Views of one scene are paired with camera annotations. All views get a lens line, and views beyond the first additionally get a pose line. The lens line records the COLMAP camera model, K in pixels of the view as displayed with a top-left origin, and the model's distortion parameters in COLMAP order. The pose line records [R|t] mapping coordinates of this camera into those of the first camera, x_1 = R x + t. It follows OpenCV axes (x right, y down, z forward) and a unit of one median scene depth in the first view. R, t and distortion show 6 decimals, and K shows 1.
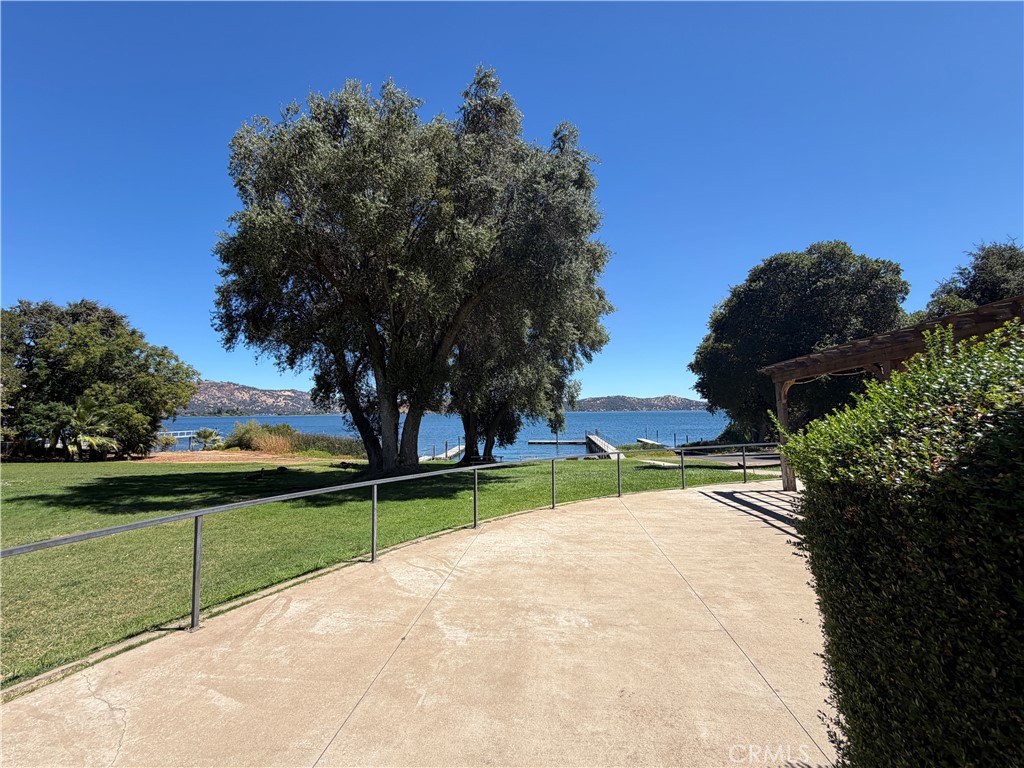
lens RADIAL K [[418.6, 0, 512.0], [0, 418.6, 384.0], [0, 0, 1]] dist [-0.001897, -0.000554]
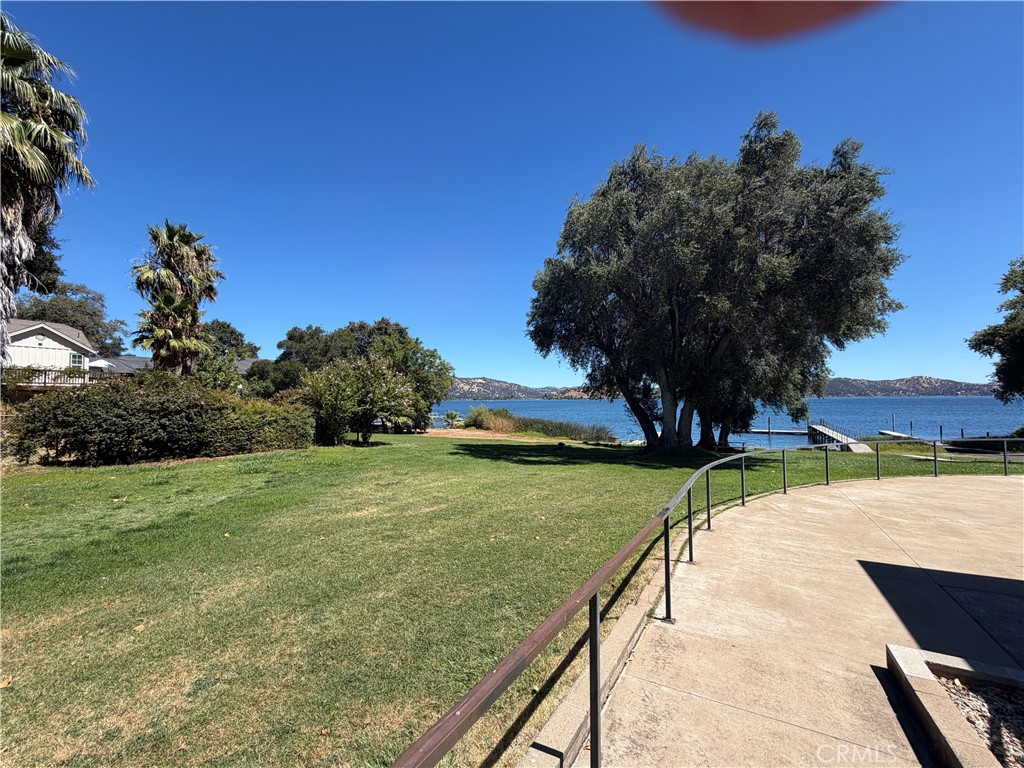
lens RADIAL K [[418.6, 0, 512.0], [0, 418.6, 384.0], [0, 0, 1]] dist [-0.001897, -0.000554]
pose [[0.915646, -0.011235, -0.401829, -0.077162], [0.025206, 0.999247, 0.029499, -0.012953], [0.401195, -0.037139, 0.915239, -0.118793]]
